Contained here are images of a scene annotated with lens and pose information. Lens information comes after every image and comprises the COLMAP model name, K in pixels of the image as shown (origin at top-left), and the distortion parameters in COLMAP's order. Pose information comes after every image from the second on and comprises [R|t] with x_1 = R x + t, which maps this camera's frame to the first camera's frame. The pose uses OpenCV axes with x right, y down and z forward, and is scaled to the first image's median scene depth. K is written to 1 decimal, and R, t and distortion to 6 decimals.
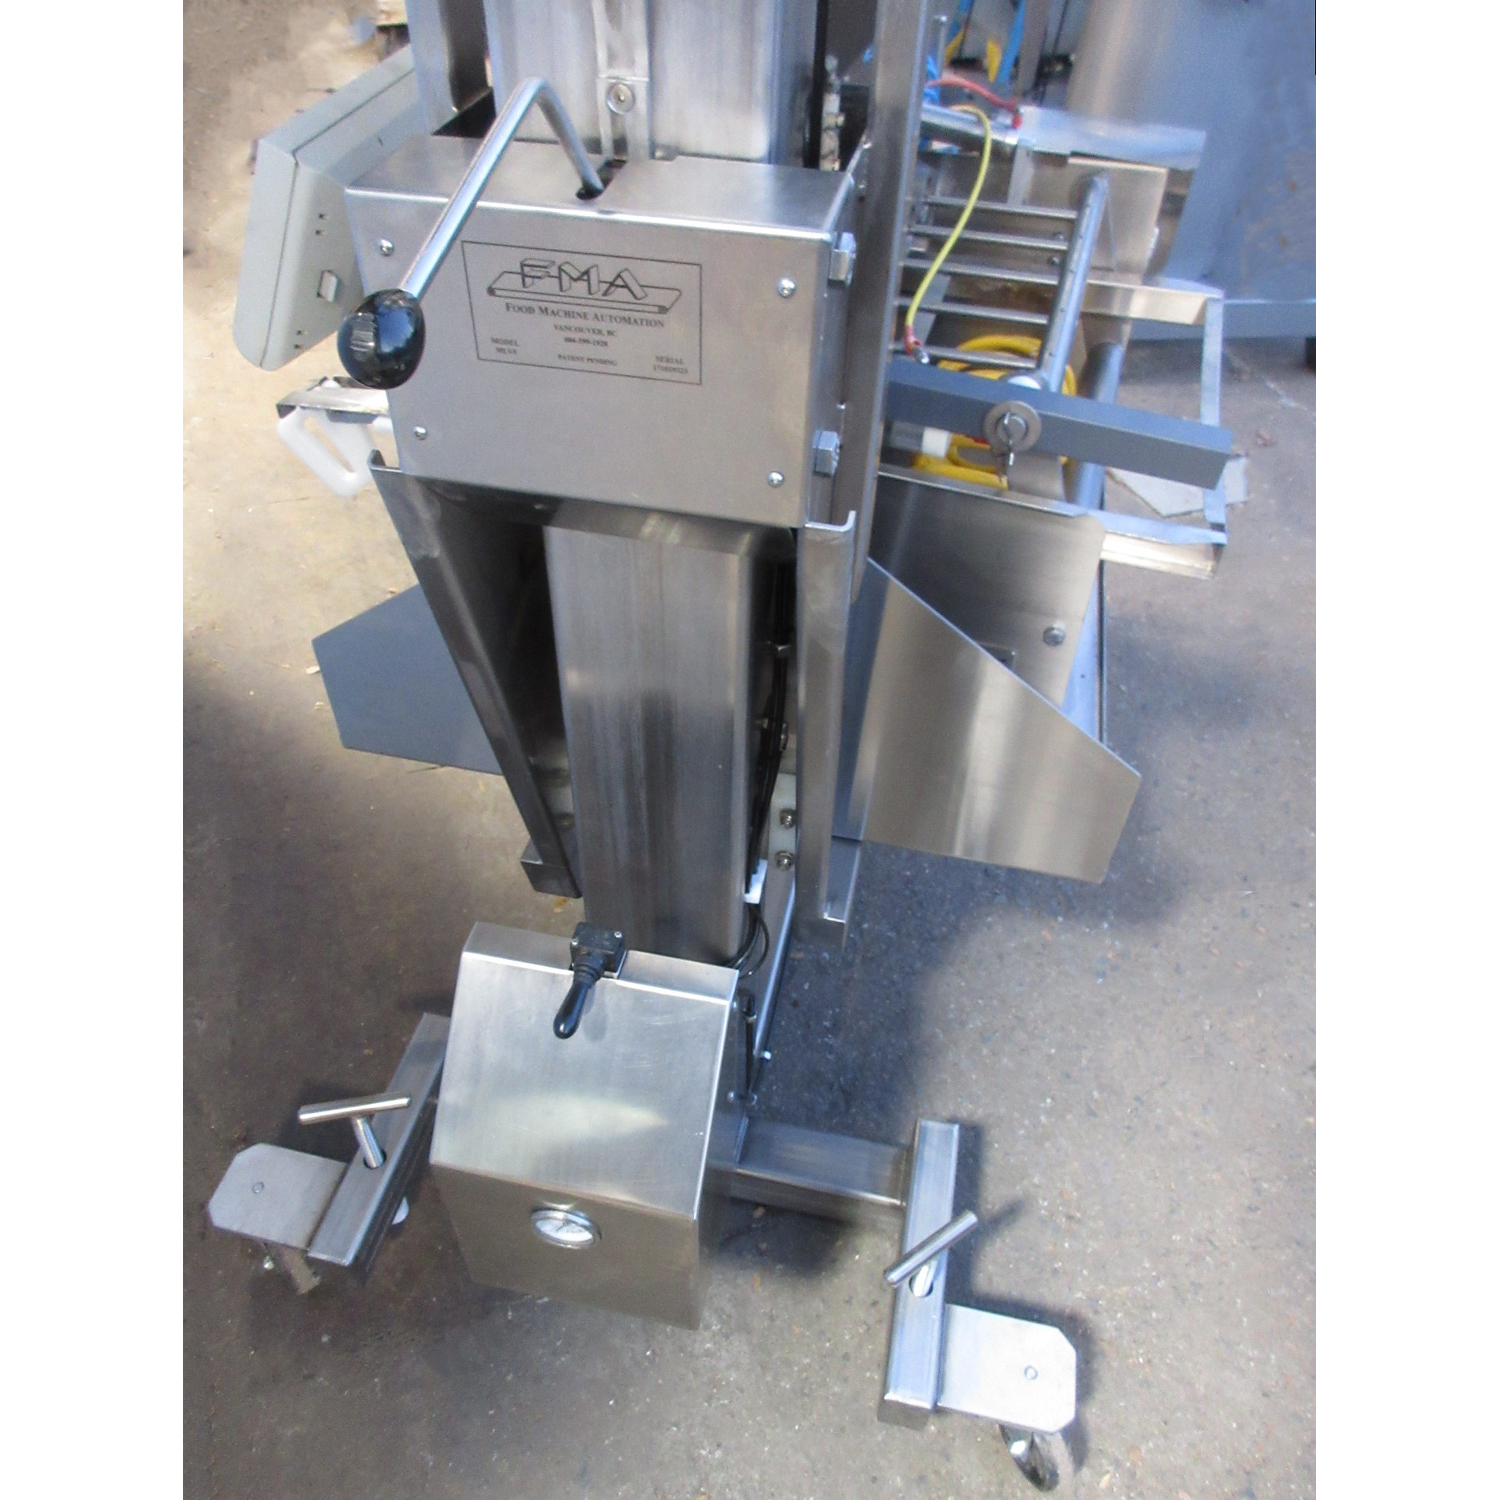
lens RADIAL K [[1137.8, 0, 750.0], [0, 1137.8, 750.0], [0, 0, 1]] dist [-0.010052, -0.002578]
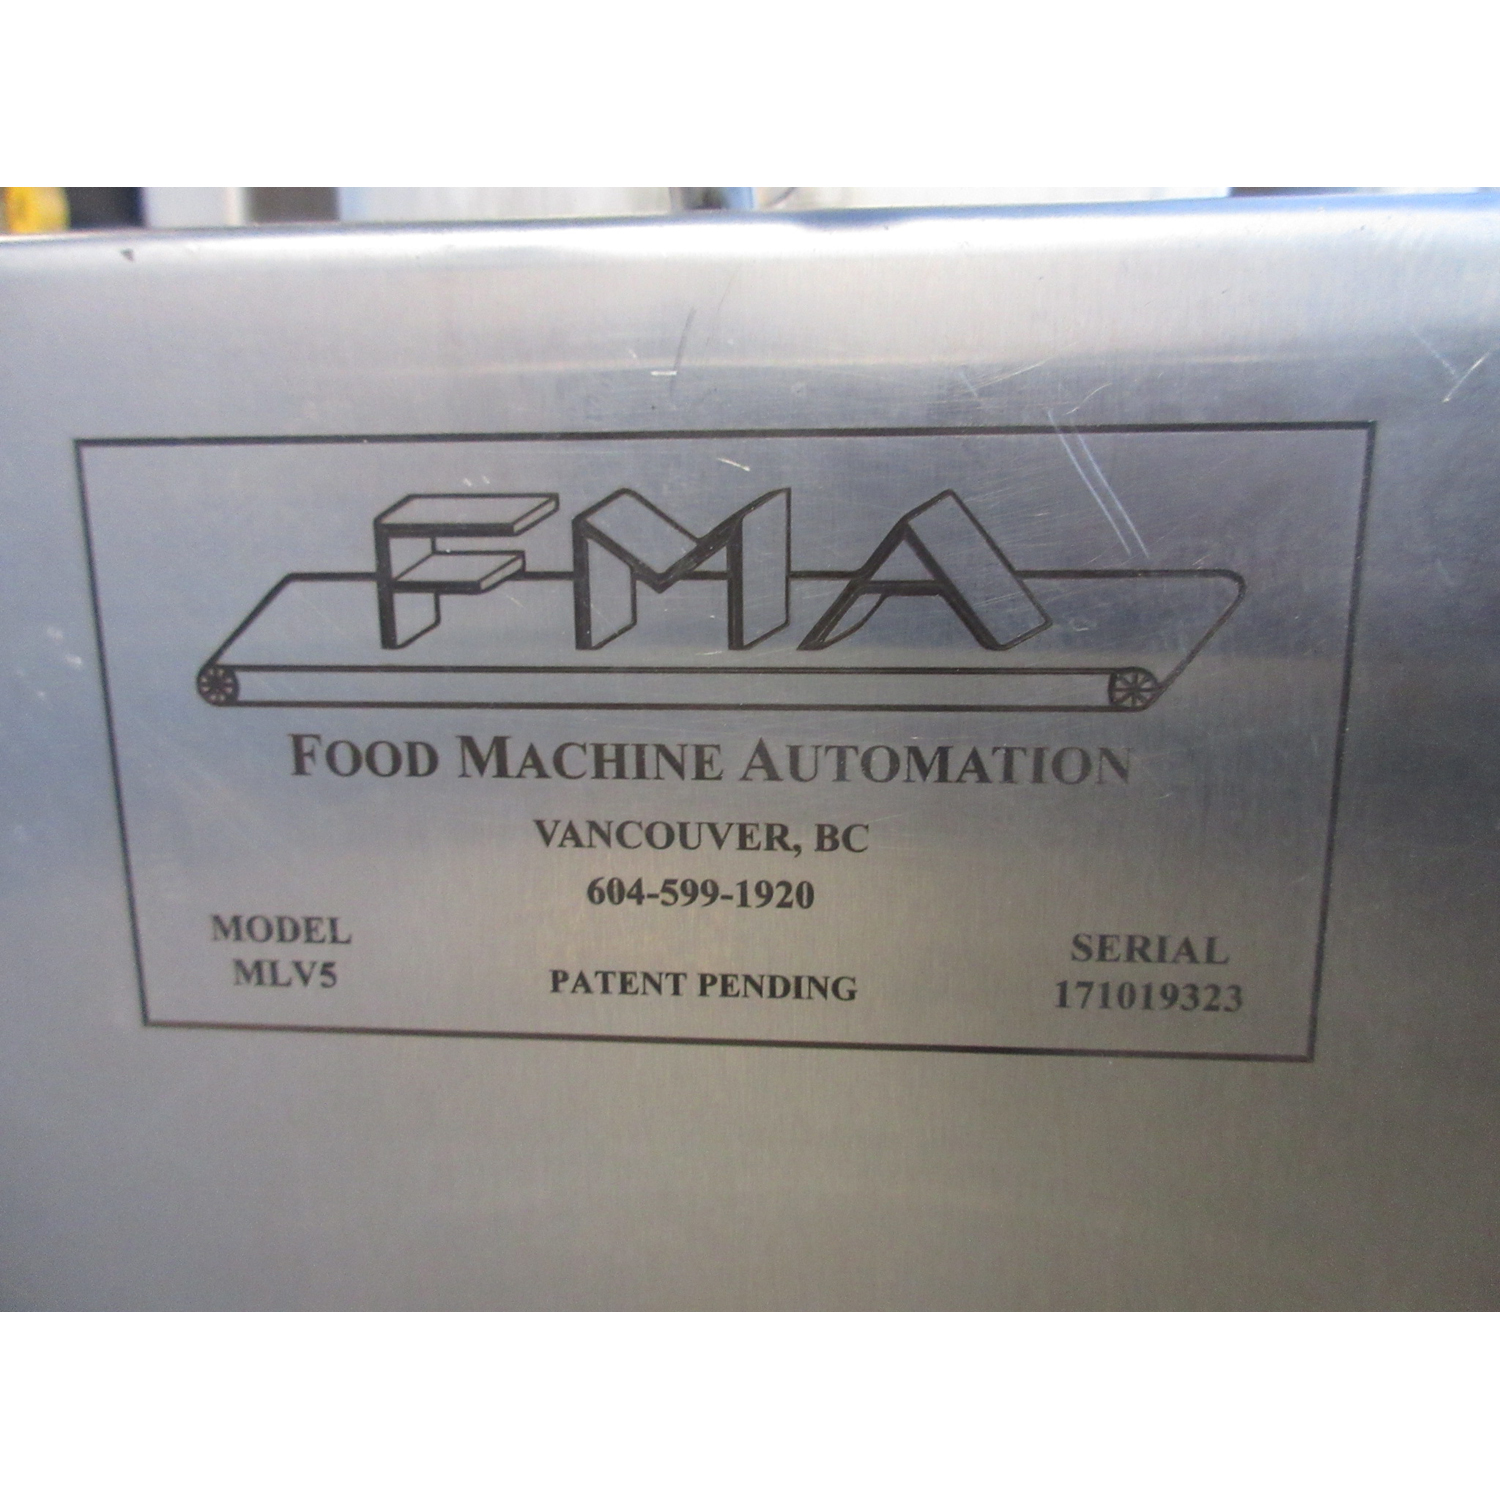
lens RADIAL K [[1137.8, 0, 750.0], [0, 1137.8, 750.0], [0, 0, 1]] dist [-0.010052, -0.002578]
pose [[0.992767, -0.055300, 0.106565, -0.158189], [0.103014, 0.848233, -0.519508, -0.282903], [-0.061664, 0.526728, 0.847794, 0.835715]]
